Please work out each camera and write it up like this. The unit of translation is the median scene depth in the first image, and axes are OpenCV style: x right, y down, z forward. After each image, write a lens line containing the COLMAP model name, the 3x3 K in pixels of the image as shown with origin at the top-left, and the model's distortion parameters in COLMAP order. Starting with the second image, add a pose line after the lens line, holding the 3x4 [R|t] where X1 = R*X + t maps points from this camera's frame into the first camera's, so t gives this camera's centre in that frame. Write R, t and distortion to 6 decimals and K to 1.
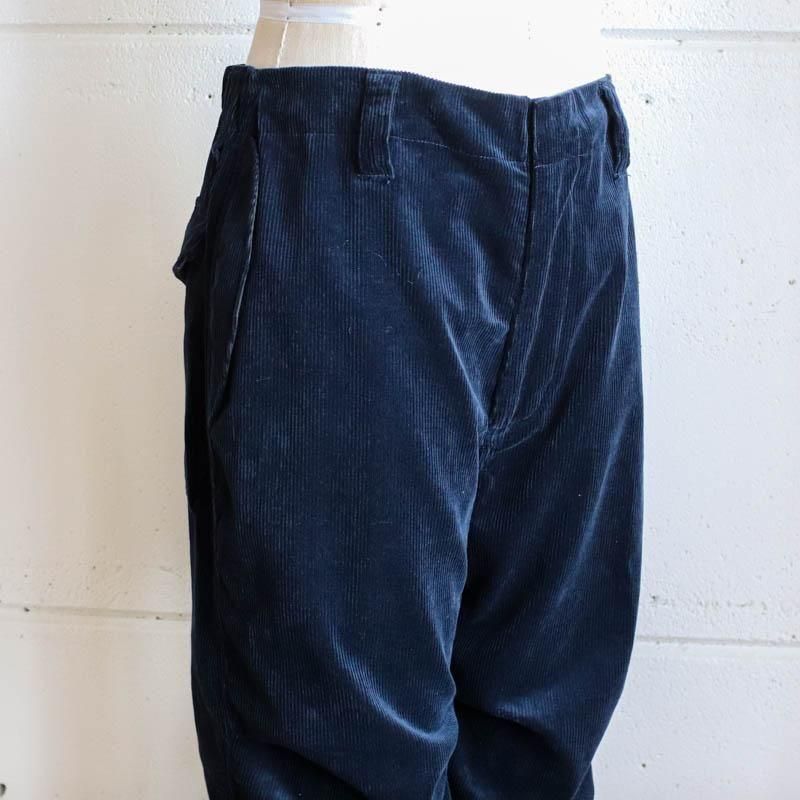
lens RADIAL K [[2061.5, 0, 400.7], [0, 2061.5, 402.2], [0, 0, 1]] dist [-0.261923, 0.000000]
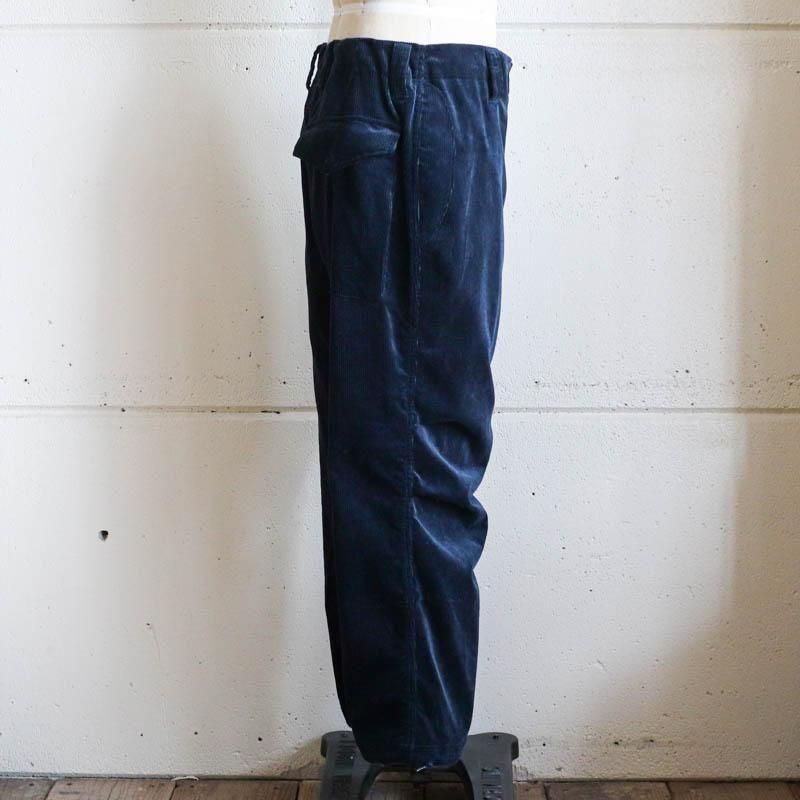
lens RADIAL K [[2061.5, 0, 399.4], [0, 2061.5, 398.4], [0, 0, 1]] dist [-0.261923, 0.000000]
pose [[0.995521, -0.027422, 0.090480, -0.124763], [0.027262, 0.999624, 0.003008, 0.100341], [-0.090529, -0.000528, 0.995894, -0.565880]]
